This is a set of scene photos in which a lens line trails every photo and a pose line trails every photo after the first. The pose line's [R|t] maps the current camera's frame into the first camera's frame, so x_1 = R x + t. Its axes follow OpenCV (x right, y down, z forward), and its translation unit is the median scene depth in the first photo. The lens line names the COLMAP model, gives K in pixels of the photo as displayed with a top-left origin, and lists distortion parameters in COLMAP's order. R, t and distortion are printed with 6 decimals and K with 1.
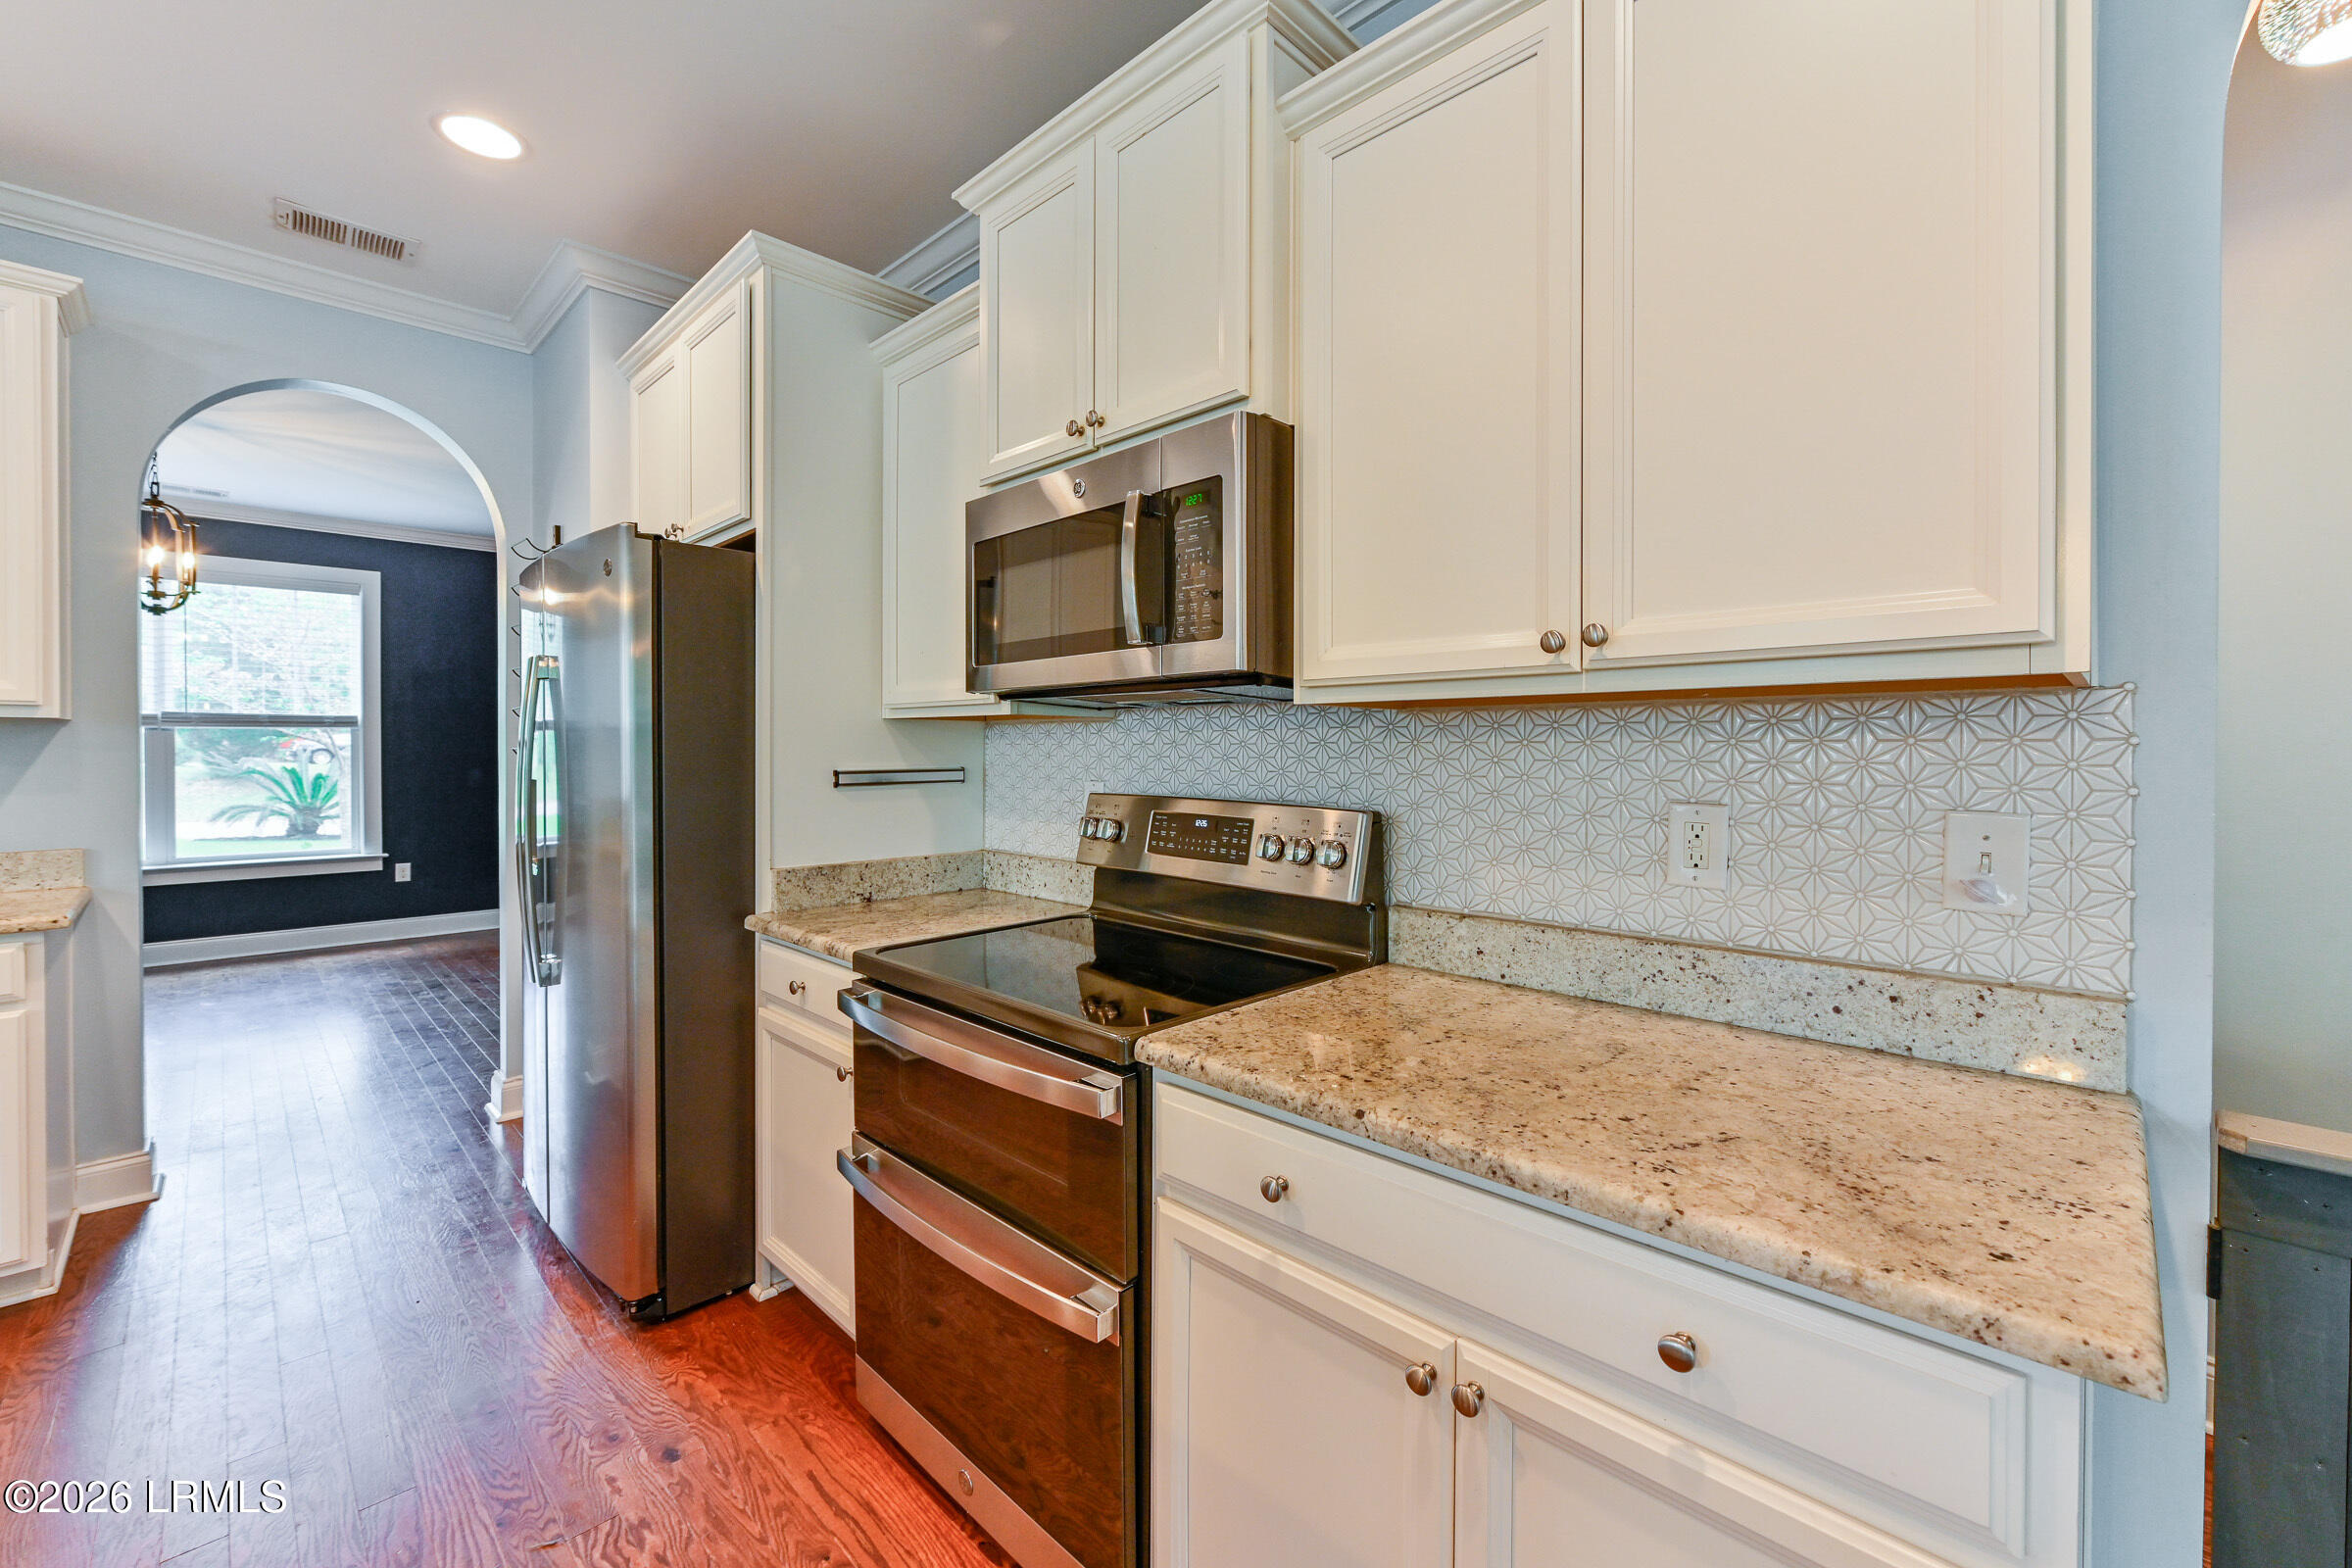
lens RADIAL K [[928.9, 0, 1207.8], [0, 928.9, 756.0], [0, 0, 1]] dist [-0.000316, -0.000749]
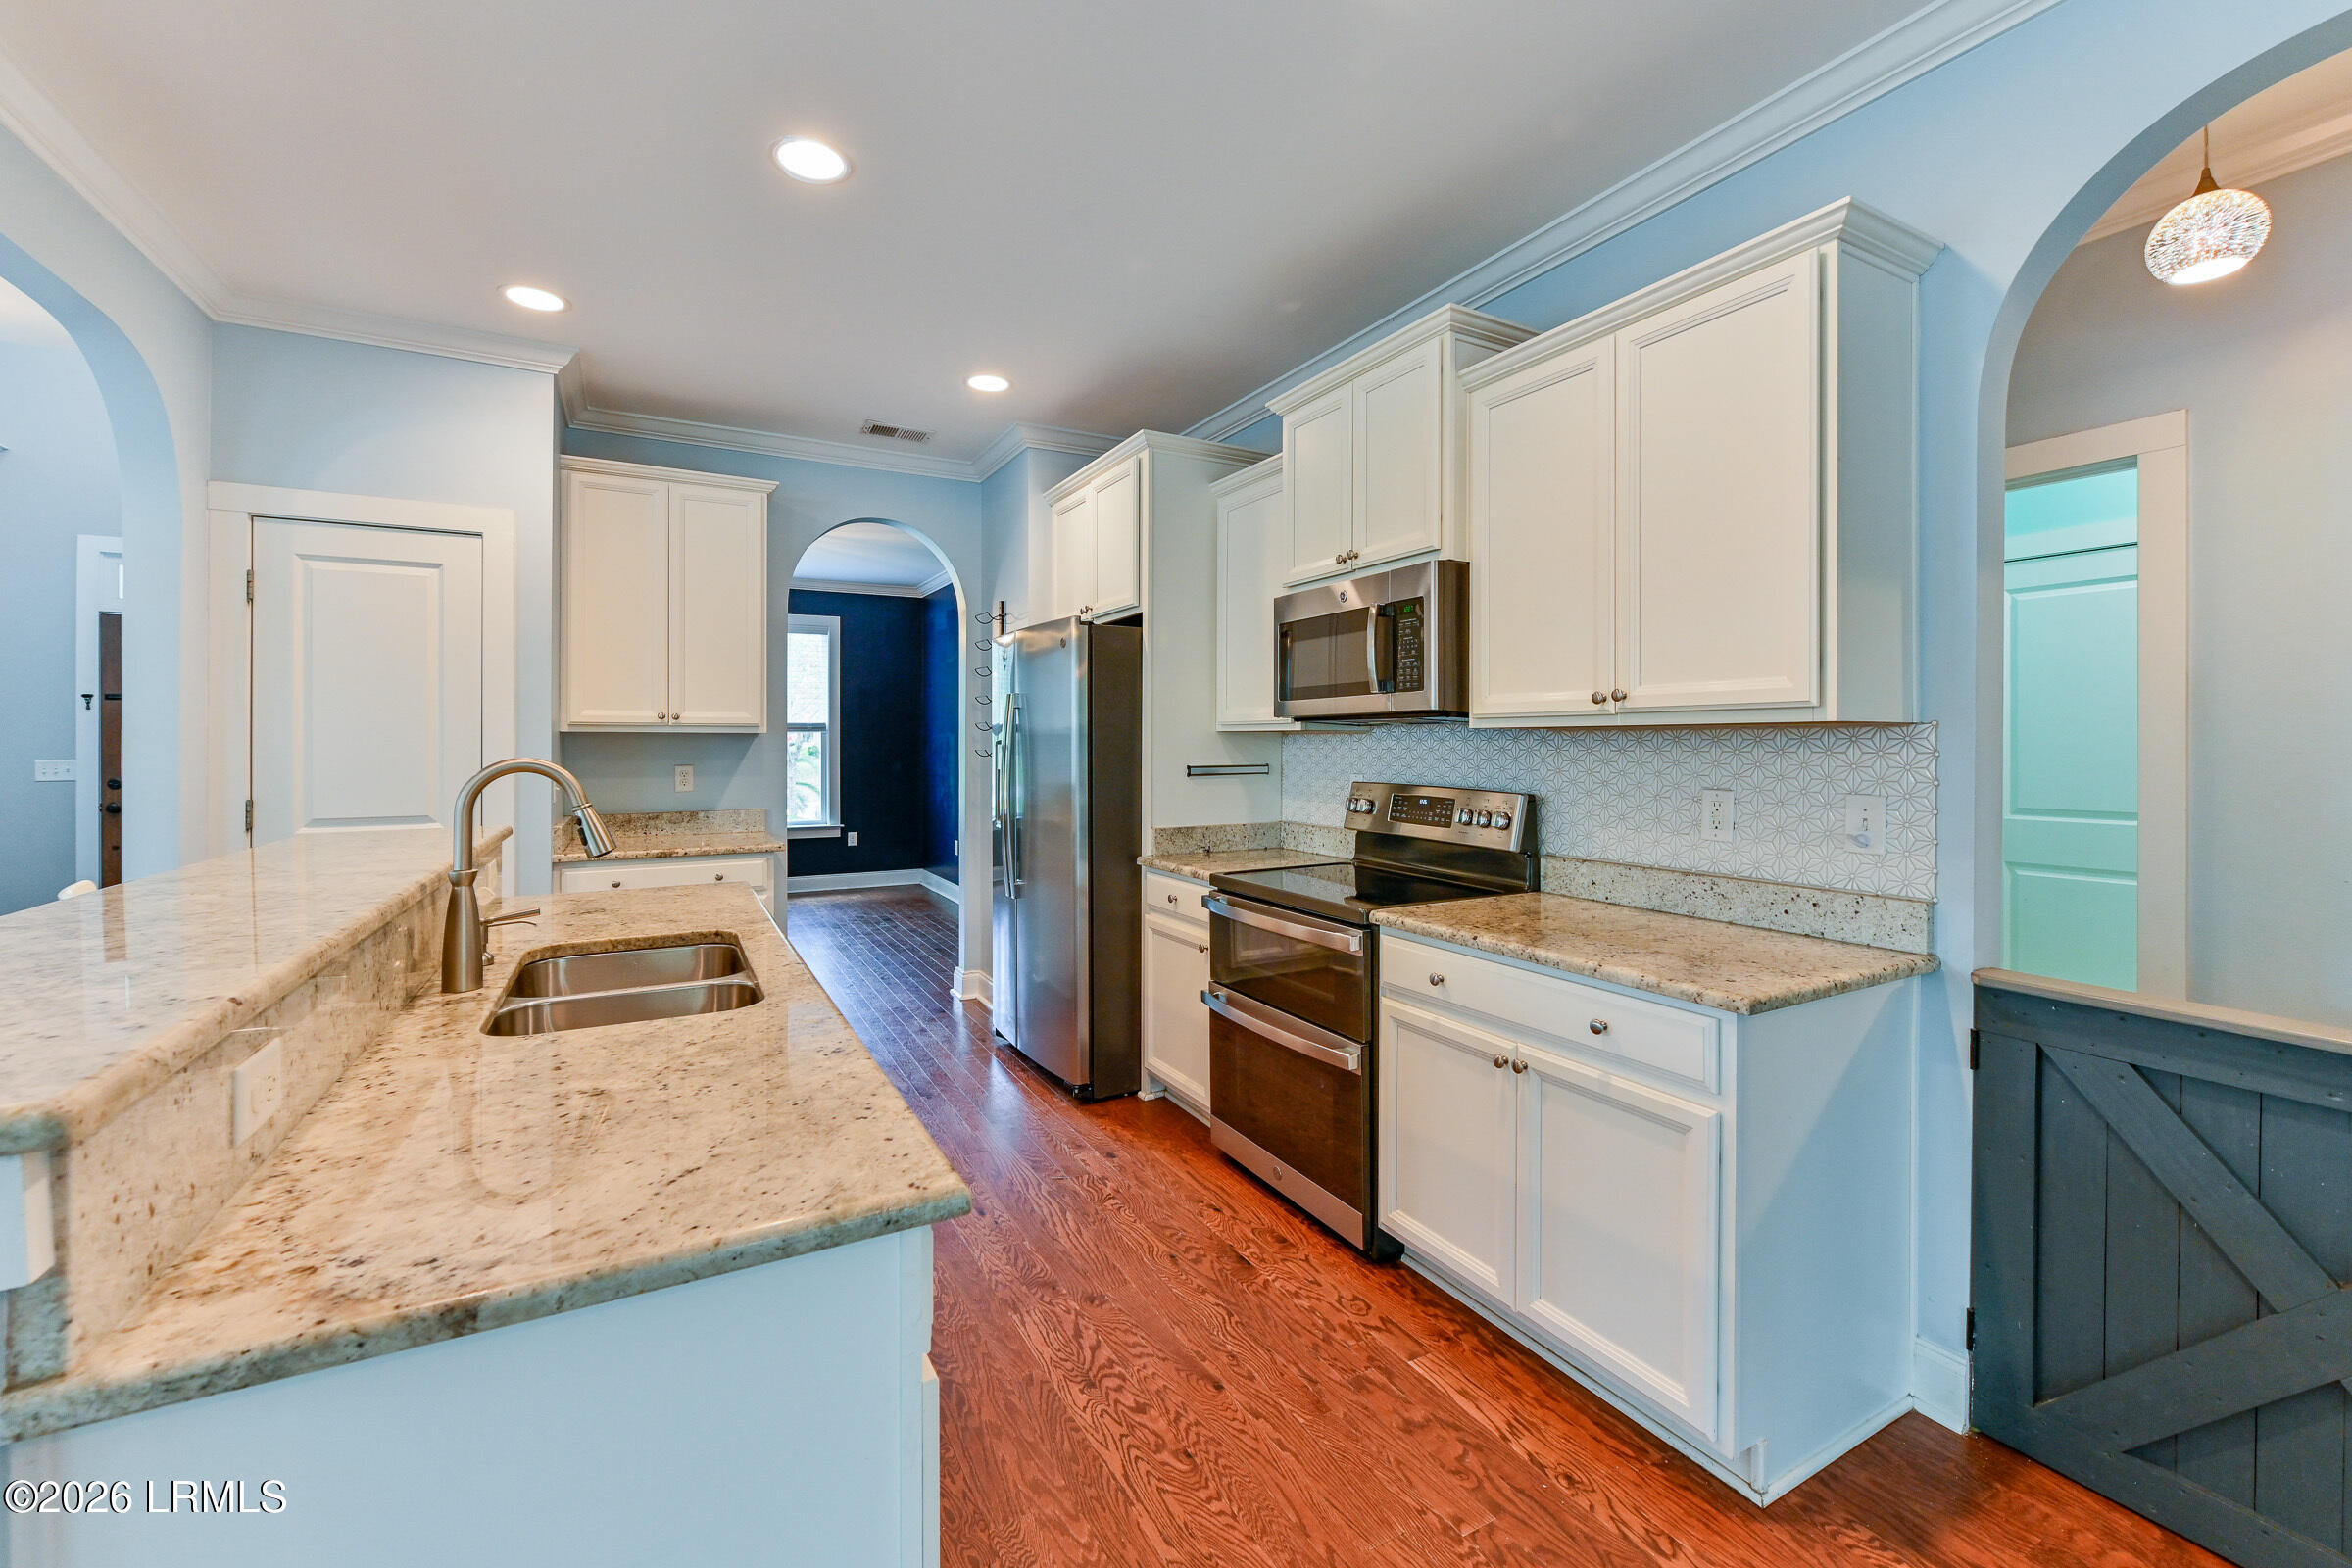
lens RADIAL K [[950.2, 0, 1220.2], [0, 950.2, 747.6], [0, 0, 1]] dist [0.002411, -0.001088]
pose [[0.959423, 0.000352, -0.281970, 0.132497], [-0.001221, 0.999995, -0.002905, -0.014071], [0.281967, 0.003132, 0.959419, -0.705088]]
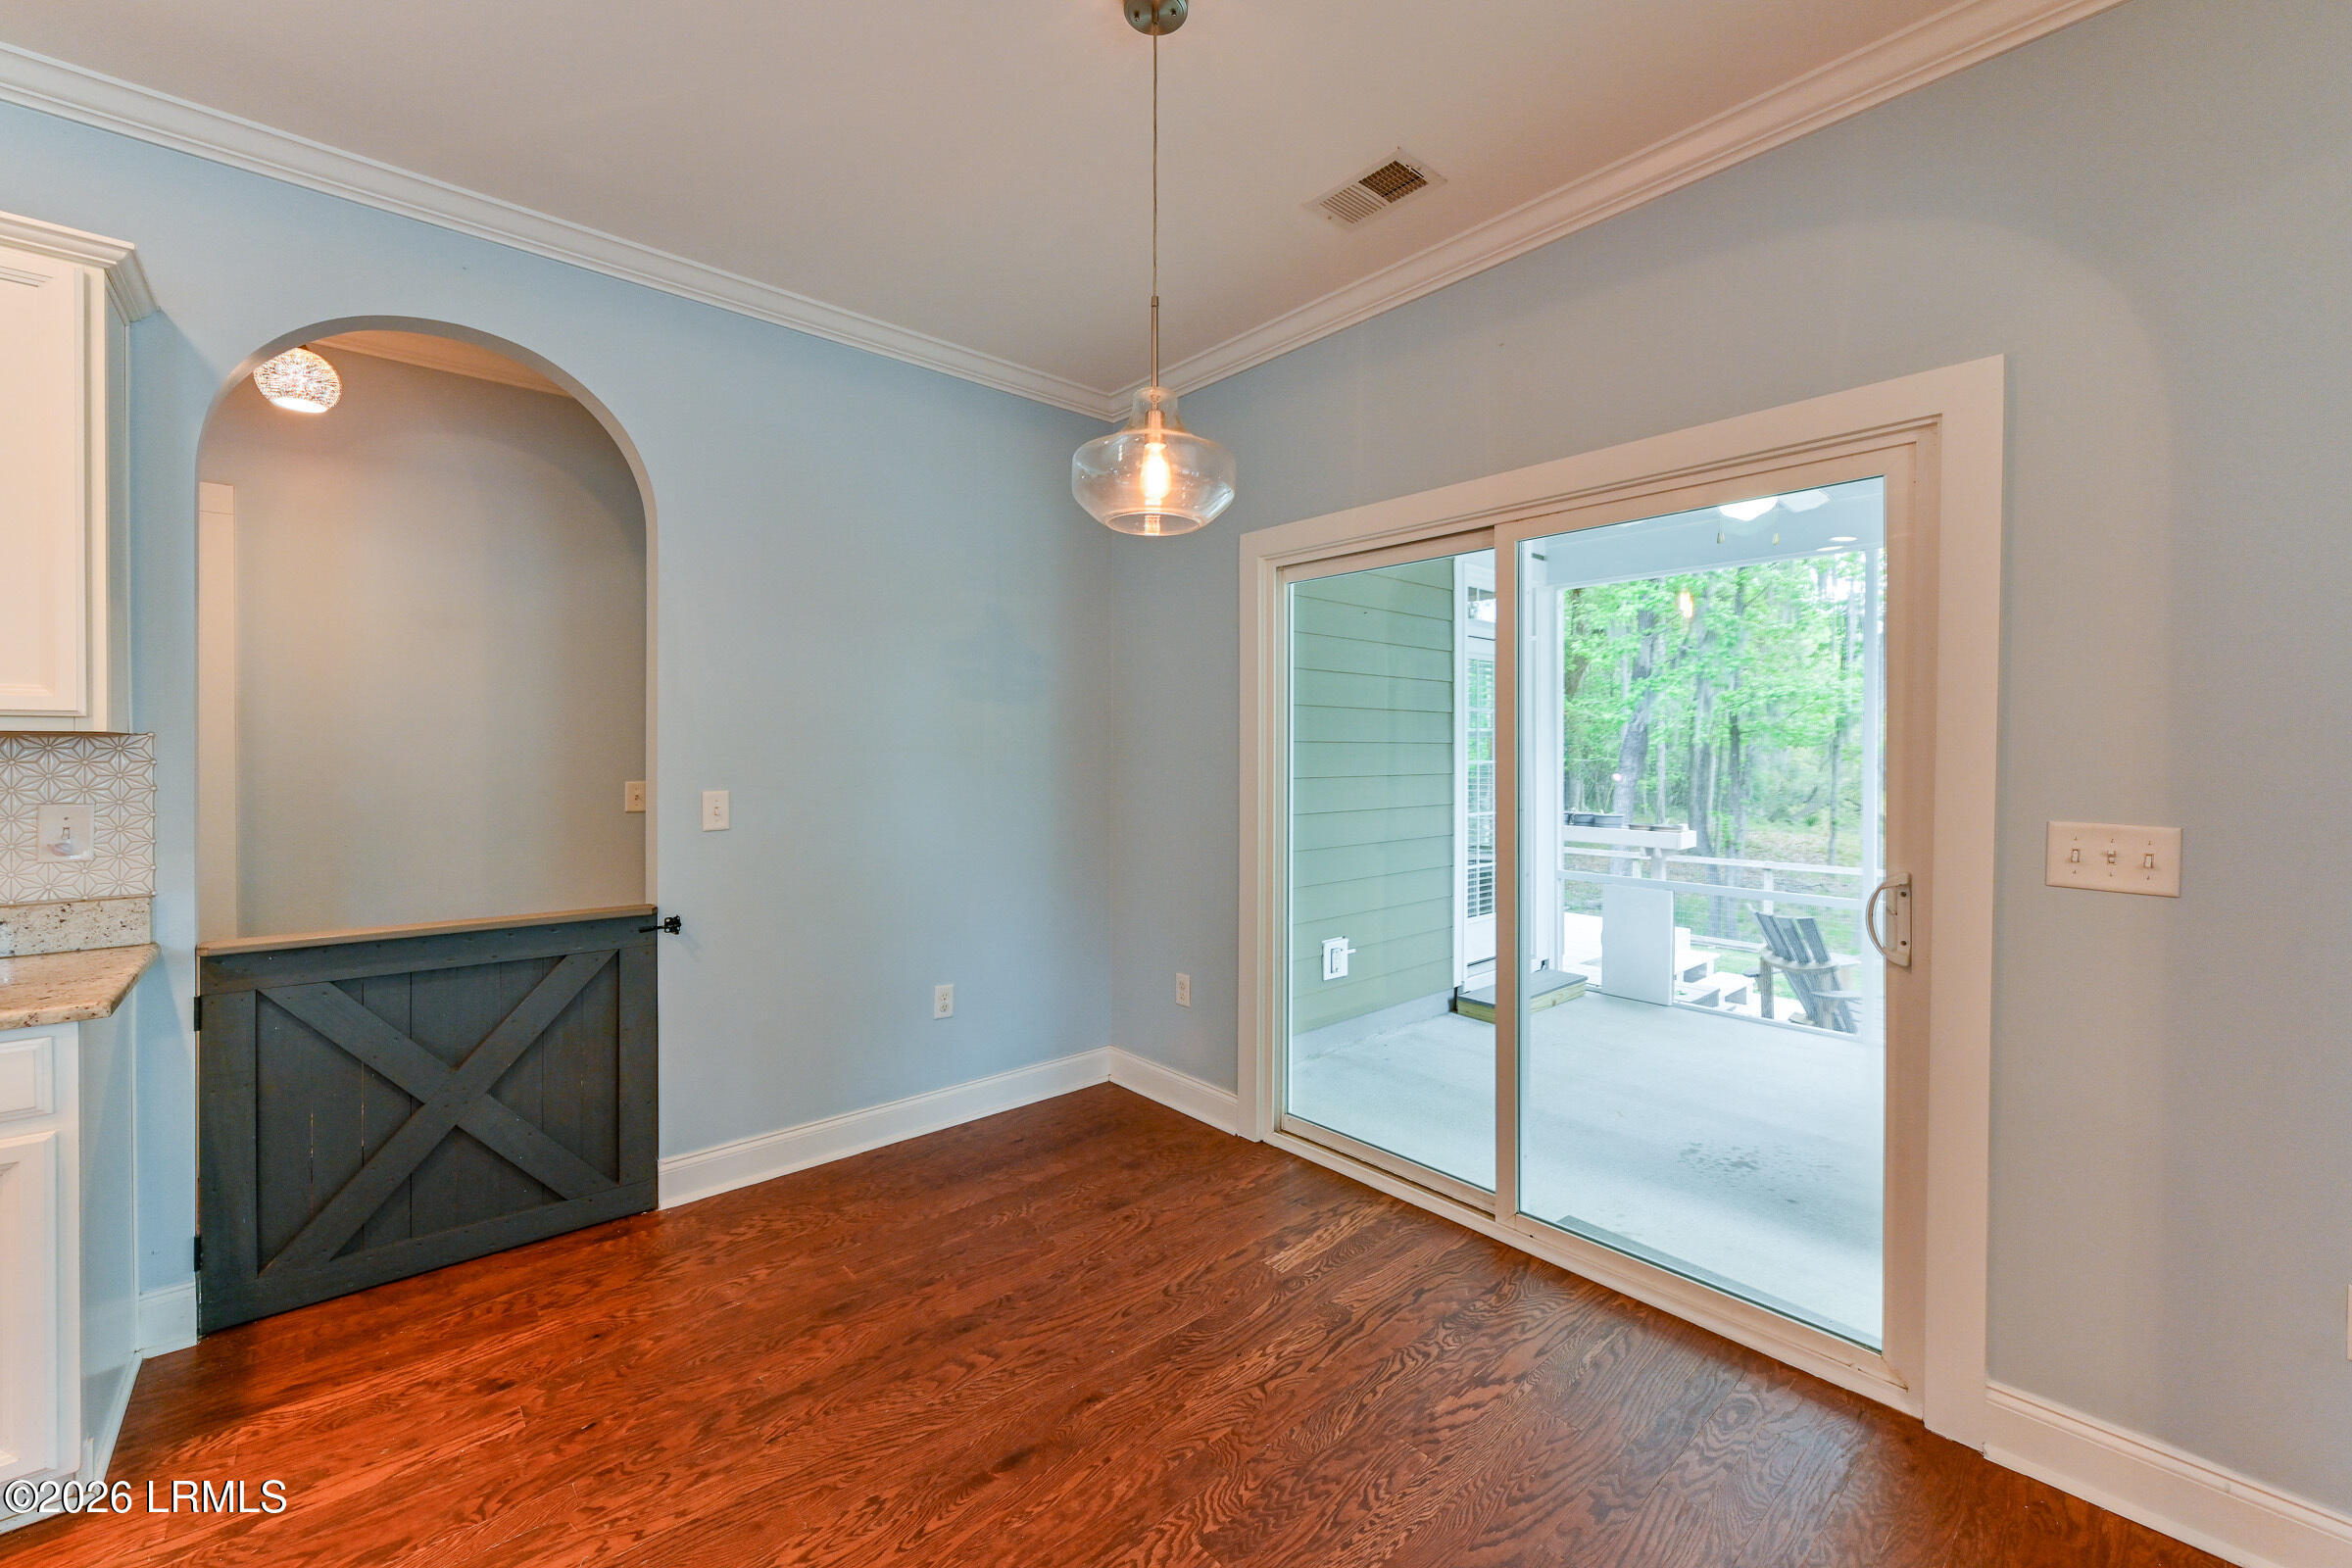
lens RADIAL K [[950.2, 0, 1157.9], [0, 950.2, 758.9], [0, 0, 1]] dist [0.002411, -0.001088]
pose [[0.086407, -0.012026, 0.996187, -0.515204], [0.005581, 0.999917, 0.011587, -0.021689], [-0.996244, 0.004559, 0.086467, -0.811088]]
